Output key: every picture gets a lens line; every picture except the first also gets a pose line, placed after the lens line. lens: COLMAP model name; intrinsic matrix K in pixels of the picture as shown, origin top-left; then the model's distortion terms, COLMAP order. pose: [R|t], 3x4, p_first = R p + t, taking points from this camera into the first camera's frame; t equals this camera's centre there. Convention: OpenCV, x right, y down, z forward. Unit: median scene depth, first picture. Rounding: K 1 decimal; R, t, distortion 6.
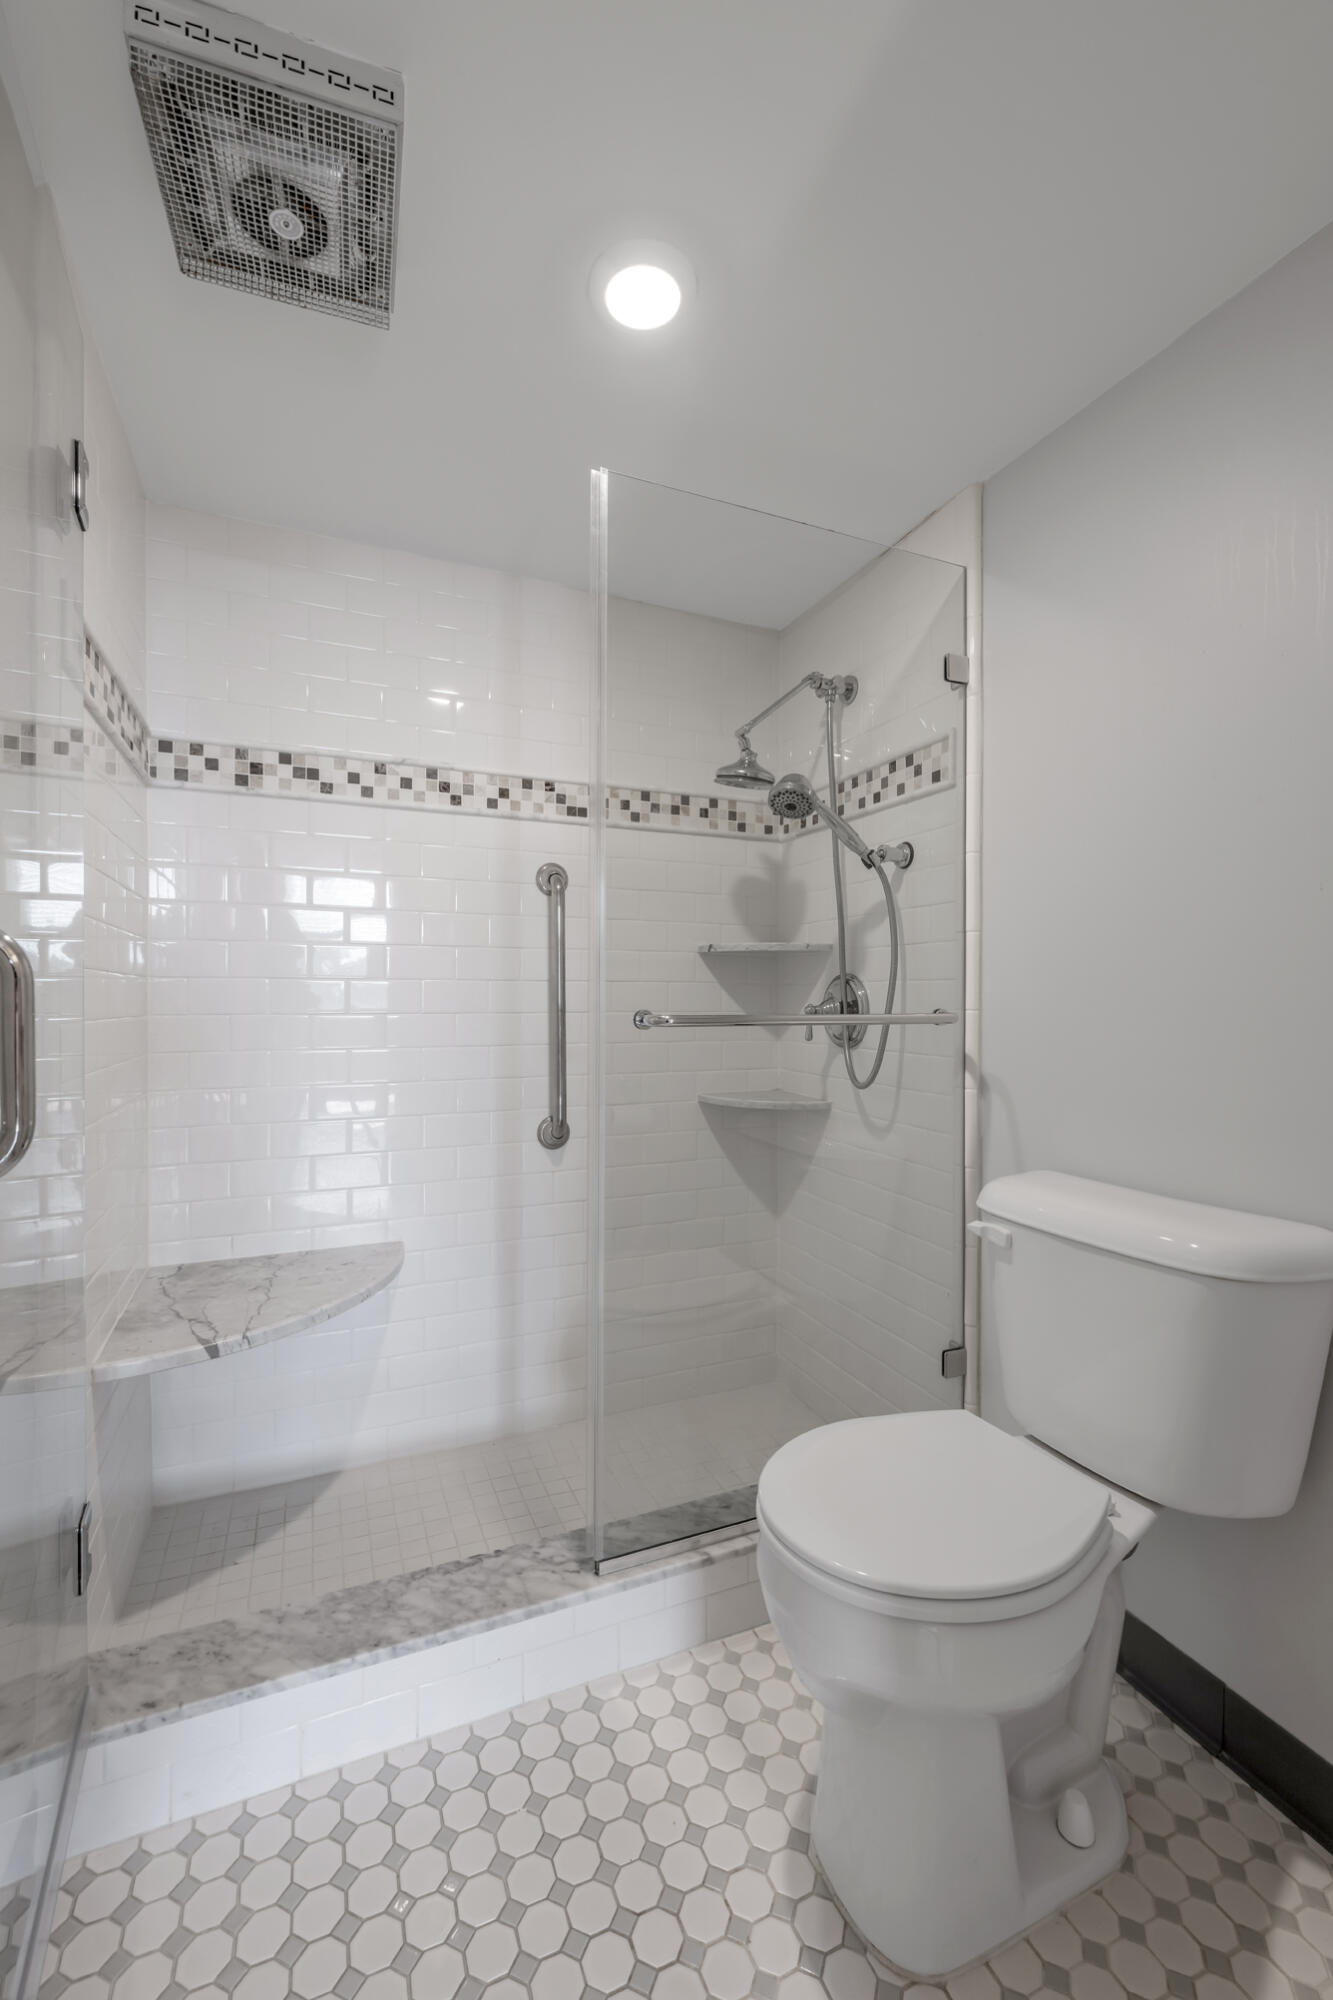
lens RADIAL K [[826.1, 0, 665.8], [0, 826.1, 1010.6], [0, 0, 1]] dist [-0.001536, -0.000173]
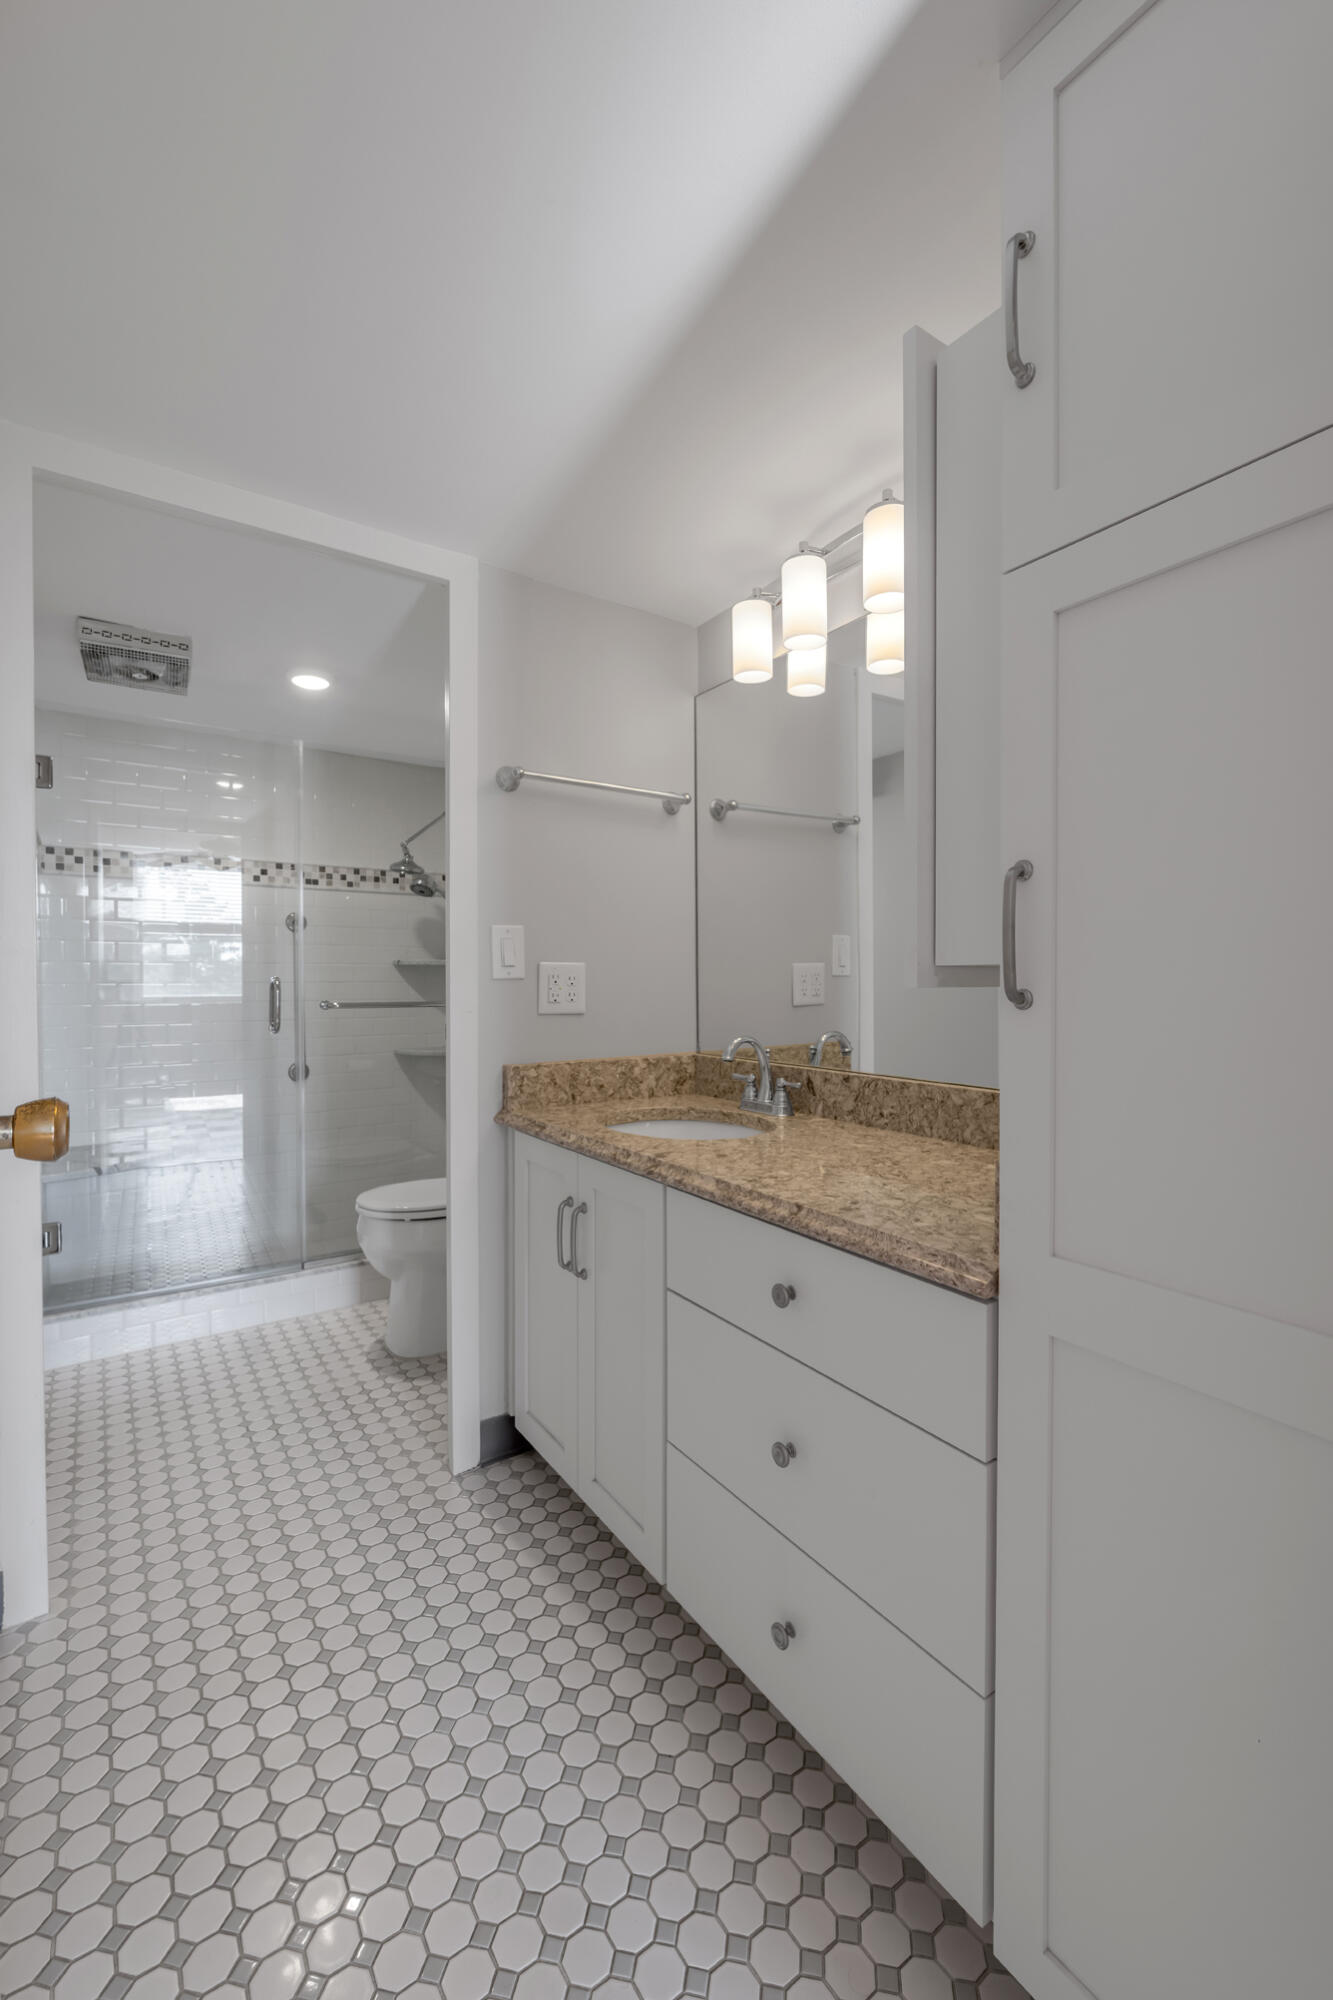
lens RADIAL K [[824.6, 0, 675.1], [0, 824.6, 1002.7], [0, 0, 1]] dist [-0.001270, -0.008326]
pose [[0.979402, -0.008083, 0.201760, 0.290687], [0.005120, 0.999871, 0.015202, -0.015429], [-0.201857, -0.013855, 0.979317, -0.843164]]
